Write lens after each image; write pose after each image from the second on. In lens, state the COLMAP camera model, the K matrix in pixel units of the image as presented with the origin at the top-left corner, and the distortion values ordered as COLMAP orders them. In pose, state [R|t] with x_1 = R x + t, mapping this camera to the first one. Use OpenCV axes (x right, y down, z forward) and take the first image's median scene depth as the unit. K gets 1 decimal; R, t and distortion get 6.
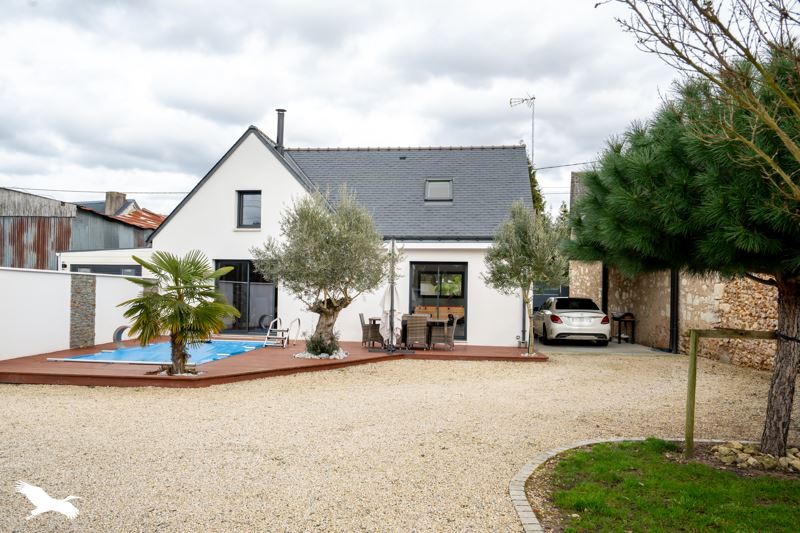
lens RADIAL K [[788.3, 0, 400.0], [0, 788.3, 266.5], [0, 0, 1]] dist [-0.007323, -0.003019]
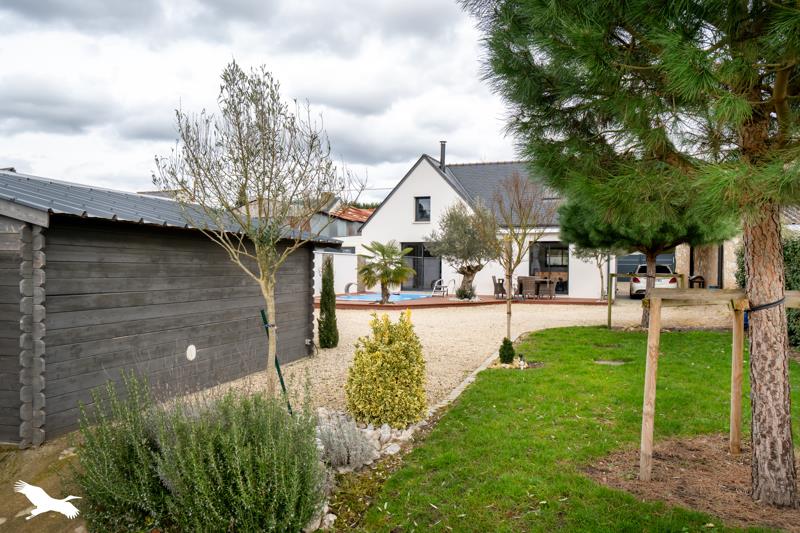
lens RADIAL K [[612.2, 0, 400.0], [0, 612.2, 266.5], [0, 0, 1]] dist [-0.001025, -0.000059]
pose [[0.973341, -0.009513, -0.229164, 0.051009], [0.017521, 0.999304, 0.032937, -0.002336], [0.228691, -0.036074, 0.972830, -0.232895]]
